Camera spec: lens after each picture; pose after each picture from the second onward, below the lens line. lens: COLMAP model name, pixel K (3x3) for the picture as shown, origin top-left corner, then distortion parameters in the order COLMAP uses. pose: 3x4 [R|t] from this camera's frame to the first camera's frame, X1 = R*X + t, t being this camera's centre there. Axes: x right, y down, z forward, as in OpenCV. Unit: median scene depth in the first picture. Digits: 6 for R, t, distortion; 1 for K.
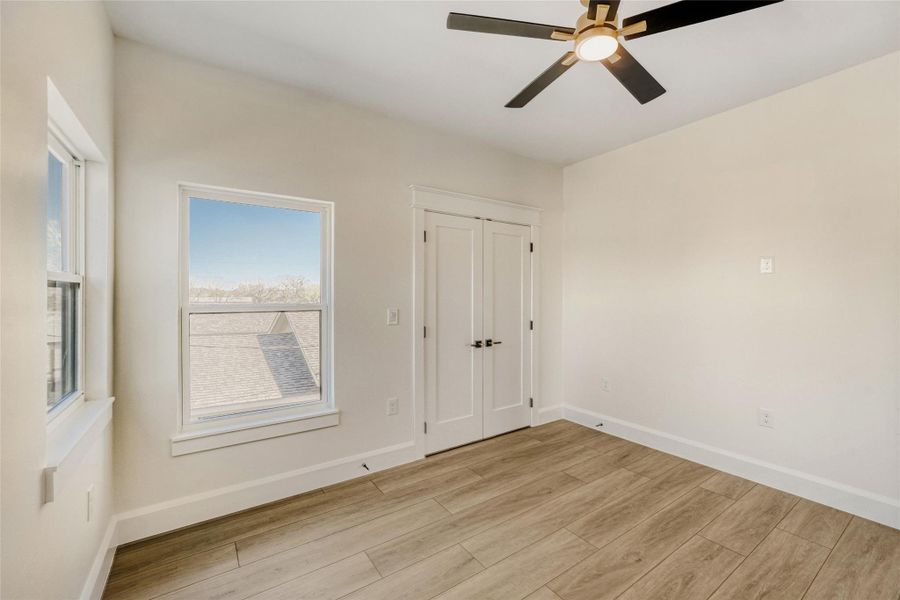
lens RADIAL K [[368.4, 0, 454.7], [0, 368.4, 298.1], [0, 0, 1]] dist [-0.001488, 0.000661]
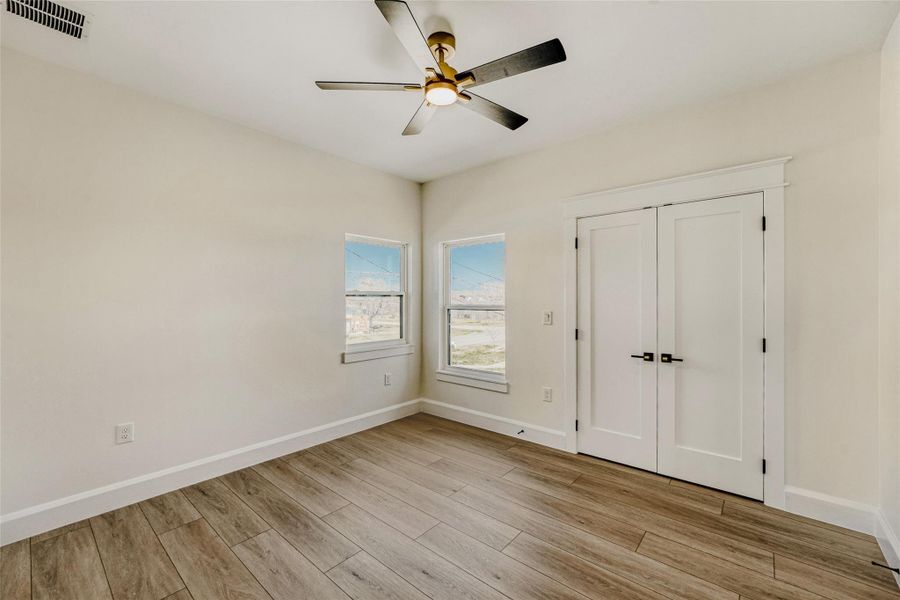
lens RADIAL K [[368.4, 0, 452.6], [0, 368.4, 300.1], [0, 0, 1]] dist [-0.001488, 0.000661]
pose [[0.263974, 0.001221, -0.964529, 0.898613], [-0.000492, 0.999999, 0.001131, -0.006515], [0.964530, 0.000176, 0.263974, 0.408566]]
